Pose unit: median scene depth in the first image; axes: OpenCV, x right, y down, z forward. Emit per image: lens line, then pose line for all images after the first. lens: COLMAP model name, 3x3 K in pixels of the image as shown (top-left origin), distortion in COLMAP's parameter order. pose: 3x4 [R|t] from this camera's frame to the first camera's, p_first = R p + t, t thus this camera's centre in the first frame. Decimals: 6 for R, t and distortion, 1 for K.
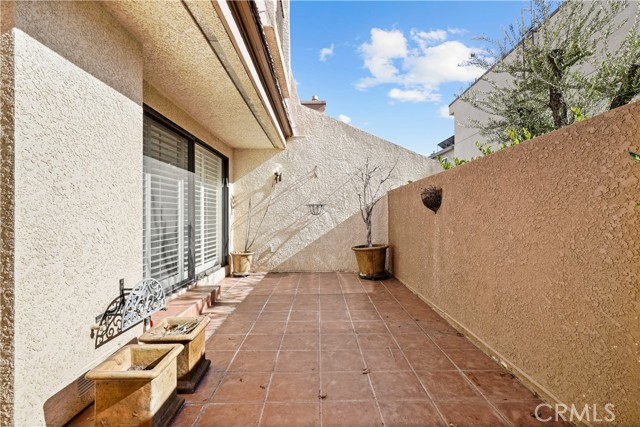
lens RADIAL K [[295.2, 0, 319.4], [0, 295.2, 217.3], [0, 0, 1]] dist [0.000568, 0.001290]
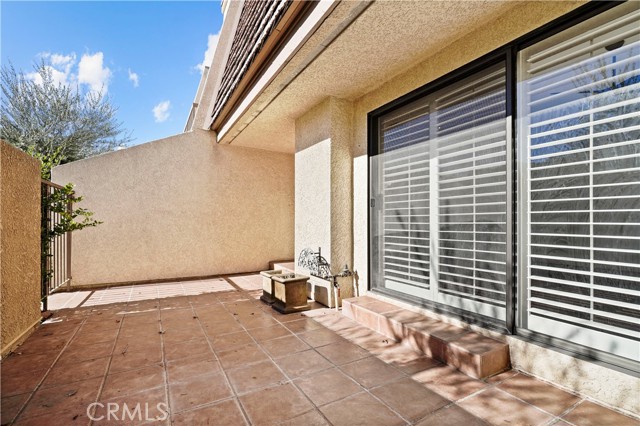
lens RADIAL K [[295.2, 0, 326.5], [0, 295.2, 218.2], [0, 0, 1]] dist [0.000568, 0.001290]
pose [[-0.861714, 0.005109, -0.507368, 0.142566], [0.005154, 0.999986, 0.001316, 0.024892], [0.507368, -0.001481, -0.861728, 1.836790]]
